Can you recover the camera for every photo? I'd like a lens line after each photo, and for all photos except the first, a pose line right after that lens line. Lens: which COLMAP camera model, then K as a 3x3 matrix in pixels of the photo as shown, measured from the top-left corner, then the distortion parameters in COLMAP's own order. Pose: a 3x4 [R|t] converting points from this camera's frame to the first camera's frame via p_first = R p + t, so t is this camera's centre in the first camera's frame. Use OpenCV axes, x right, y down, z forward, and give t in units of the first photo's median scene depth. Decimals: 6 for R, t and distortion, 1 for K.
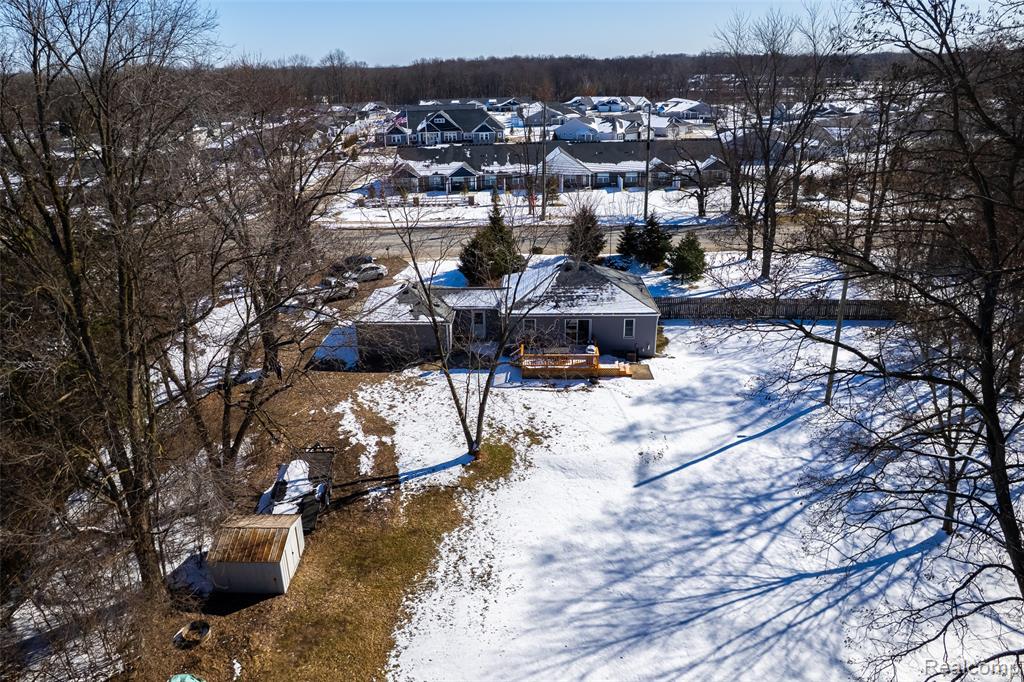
lens RADIAL K [[705.8, 0, 486.0], [0, 705.8, 339.7], [0, 0, 1]] dist [-0.030821, -0.003768]
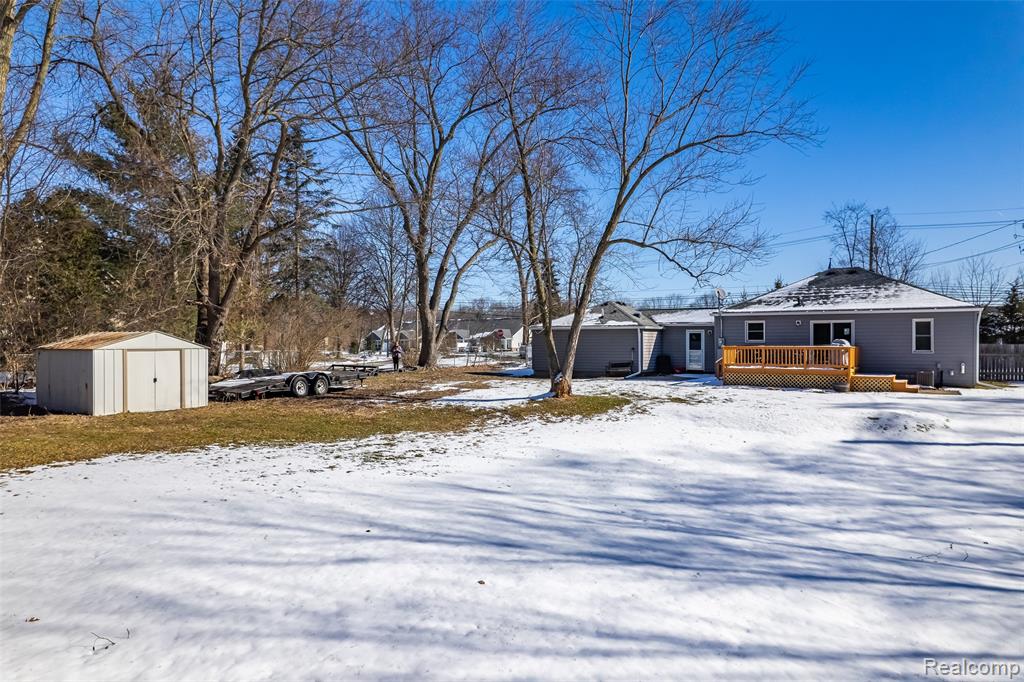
lens RADIAL K [[659.1, 0, 511.9], [0, 659.1, 345.8], [0, 0, 1]] dist [-0.079085, 0.070245]
pose [[0.869033, 0.028389, -0.493939, 0.206461], [-0.198466, 0.934510, -0.295470, 0.274937], [0.453203, 0.354803, 0.817754, 0.470307]]
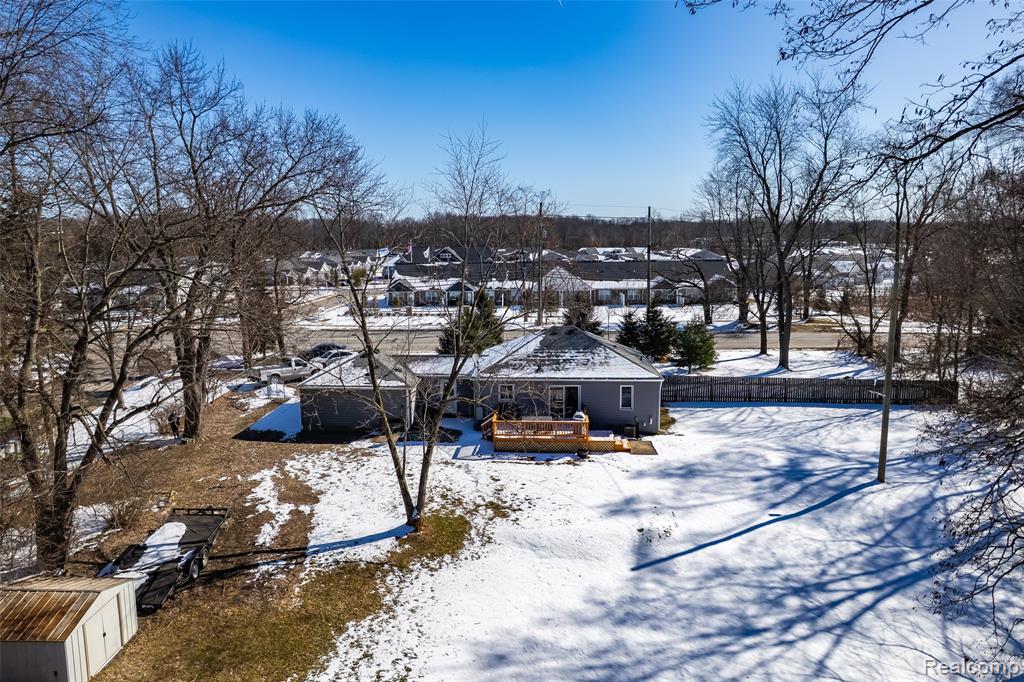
lens RADIAL K [[694.9, 0, 486.7], [0, 694.9, 338.9], [0, 0, 1]] dist [-0.041543, 0.002401]
pose [[0.999687, 0.018573, -0.016787, 0.062373], [-0.021782, 0.975816, -0.217506, 0.118224], [0.012341, 0.217804, 0.975915, 0.228788]]
